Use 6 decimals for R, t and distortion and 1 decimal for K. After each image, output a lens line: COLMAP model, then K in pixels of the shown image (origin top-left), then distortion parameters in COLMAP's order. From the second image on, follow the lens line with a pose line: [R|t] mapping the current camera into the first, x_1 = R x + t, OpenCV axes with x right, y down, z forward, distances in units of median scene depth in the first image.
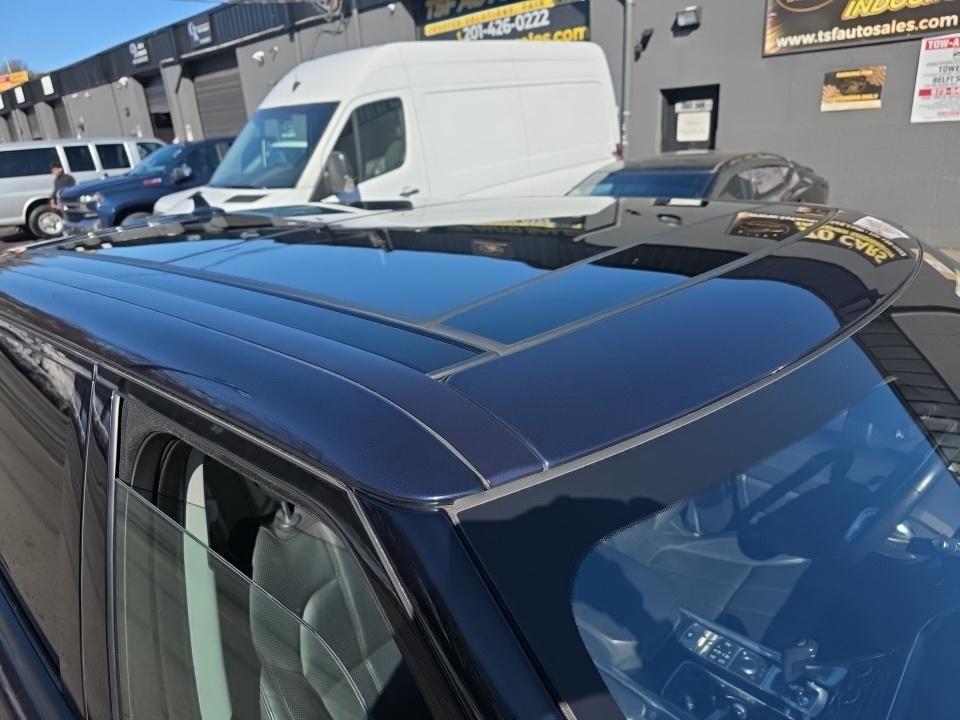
lens RADIAL K [[646.0, 0, 483.6], [0, 646.0, 368.8], [0, 0, 1]] dist [0.038937, -0.043978]
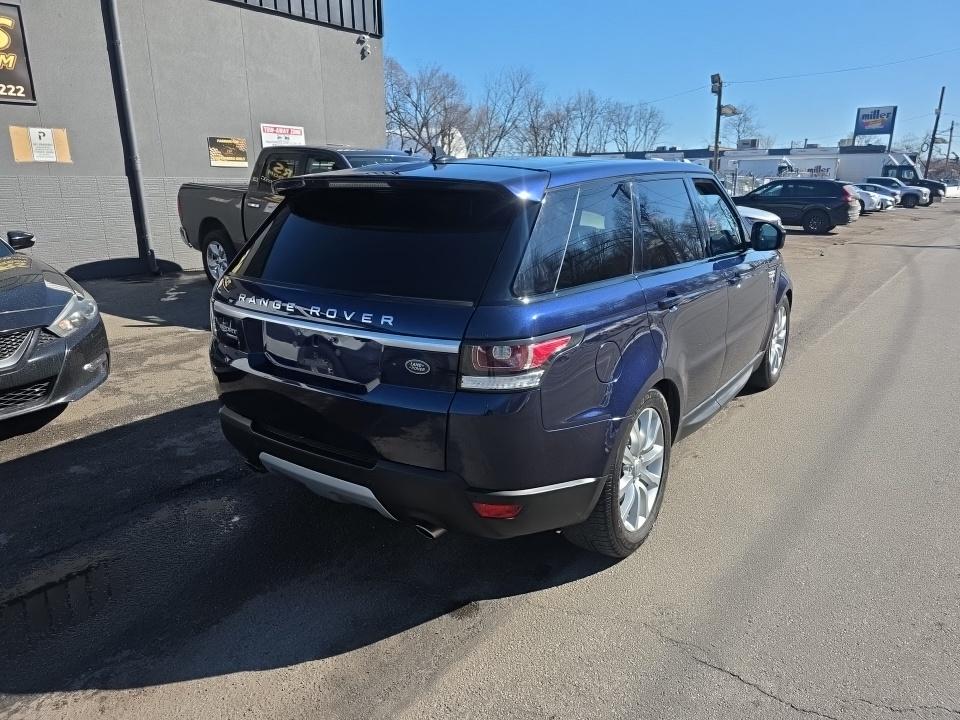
lens RADIAL K [[646.0, 0, 485.5], [0, 646.0, 369.6], [0, 0, 1]] dist [0.038937, -0.043978]
pose [[-0.150918, -0.216355, 0.964580, -0.652508], [0.345517, 0.902669, 0.256528, -0.125325], [-0.926197, 0.371994, -0.061475, 0.523816]]
